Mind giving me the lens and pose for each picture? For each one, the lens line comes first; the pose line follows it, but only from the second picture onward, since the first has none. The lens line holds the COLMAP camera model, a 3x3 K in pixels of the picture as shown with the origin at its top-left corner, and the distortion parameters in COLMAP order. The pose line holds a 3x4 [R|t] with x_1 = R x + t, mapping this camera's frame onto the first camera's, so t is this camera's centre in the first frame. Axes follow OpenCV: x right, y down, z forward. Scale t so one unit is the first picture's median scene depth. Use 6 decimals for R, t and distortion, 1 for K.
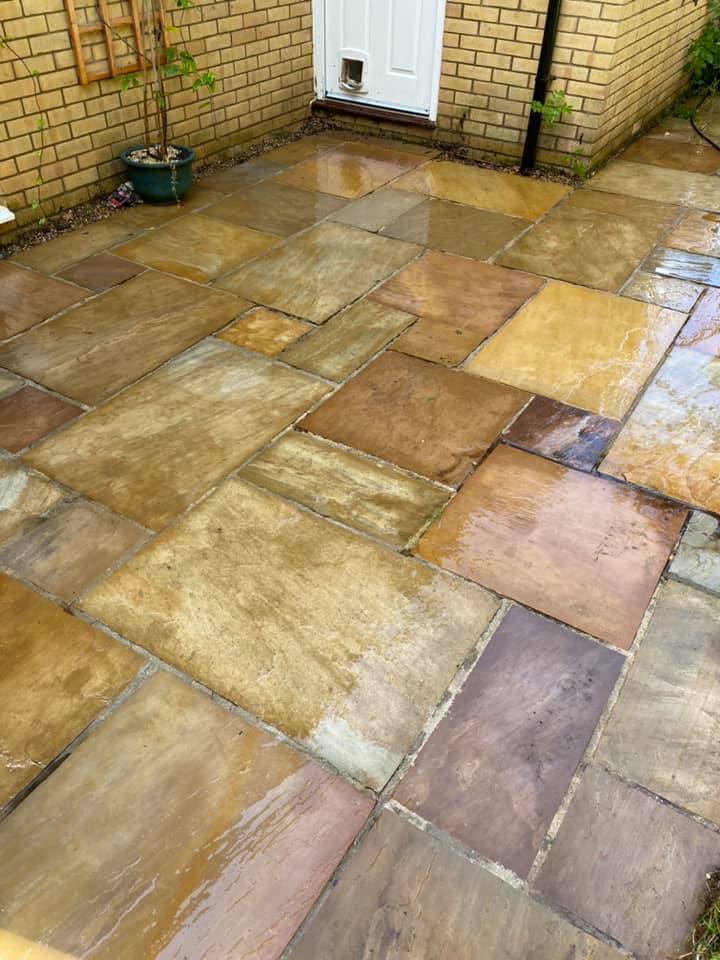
lens RADIAL K [[734.9, 0, 358.6], [0, 734.9, 480.7], [0, 0, 1]] dist [0.010099, -0.020986]
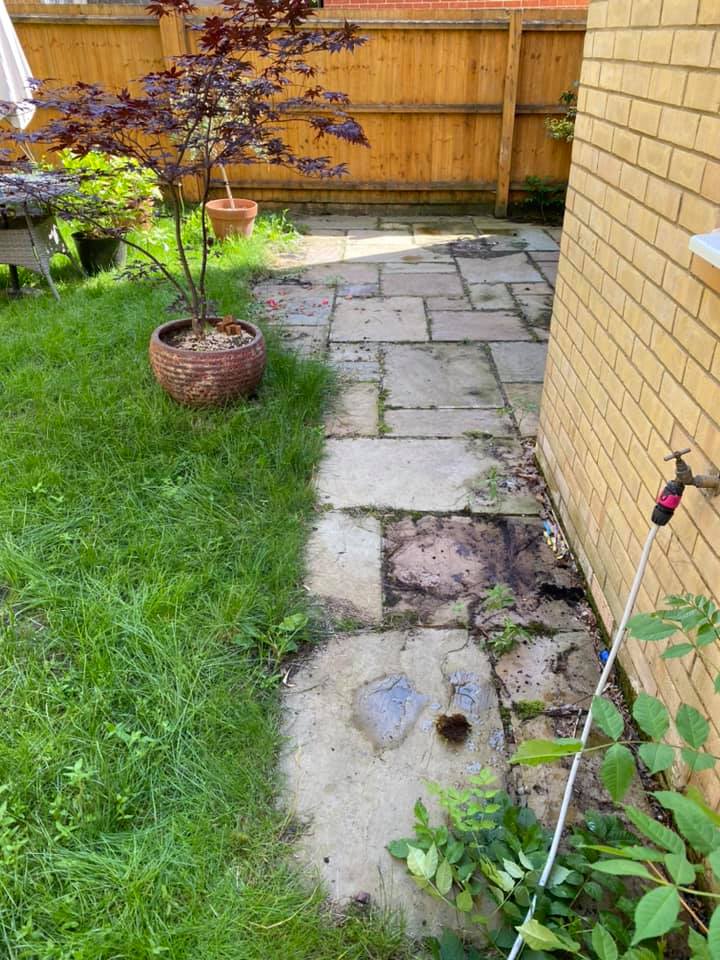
lens RADIAL K [[734.9, 0, 359.4], [0, 734.9, 482.6], [0, 0, 1]] dist [0.010099, -0.020986]
pose [[-0.852992, 0.278502, -0.441408, 0.924013], [-0.323610, 0.381325, 0.865949, -1.154618], [0.409488, 0.881492, -0.235142, 1.335544]]
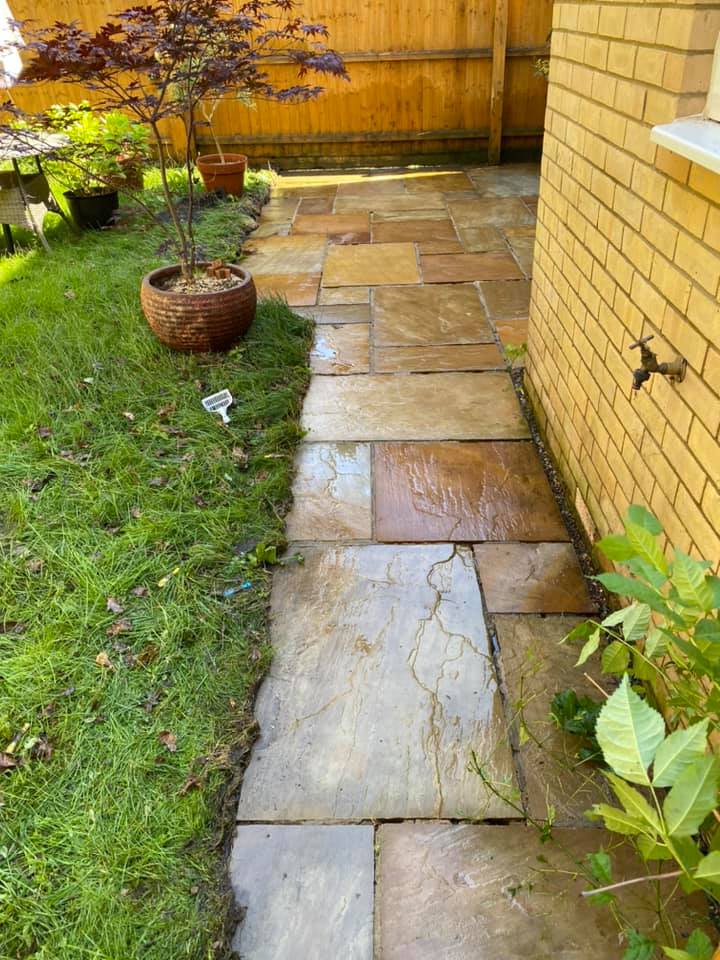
lens RADIAL K [[734.9, 0, 357.8], [0, 734.9, 476.1], [0, 0, 1]] dist [0.010099, -0.020986]
pose [[-0.849090, 0.319288, -0.420834, 0.927094], [-0.301286, 0.361667, 0.882283, -1.157631], [0.433904, 0.875929, -0.210891, 1.383176]]
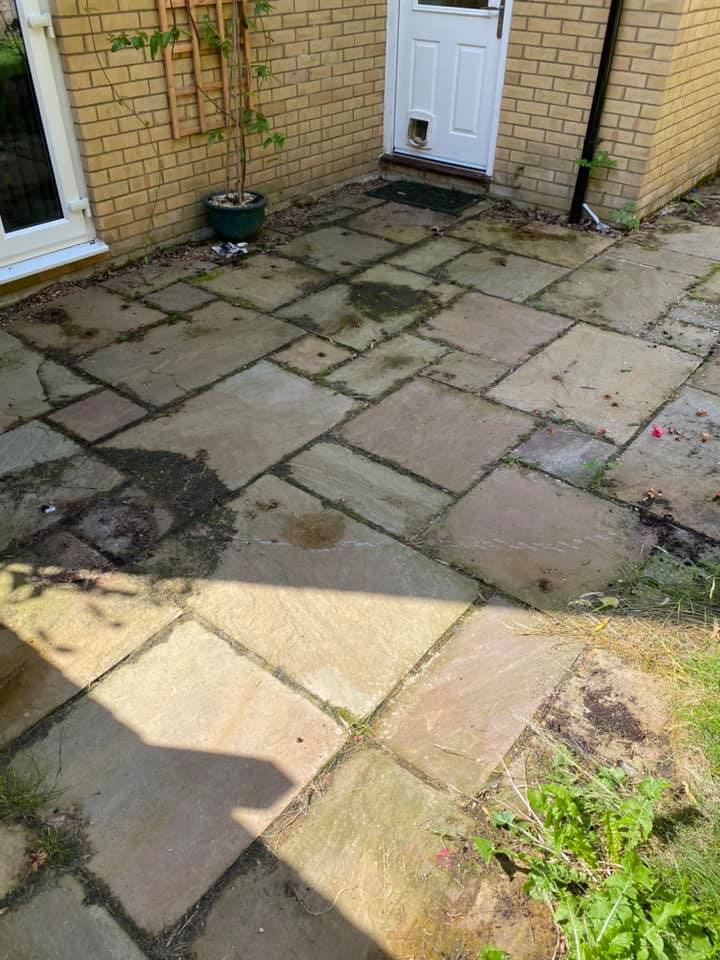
lens RADIAL K [[734.9, 0, 359.9], [0, 734.9, 478.4], [0, 0, 1]] dist [0.010099, -0.020986]
pose [[0.993986, 0.061704, -0.090463, 0.046412], [-0.066864, 0.996236, -0.055162, 0.034624], [0.086719, 0.060879, 0.994371, -0.084528]]
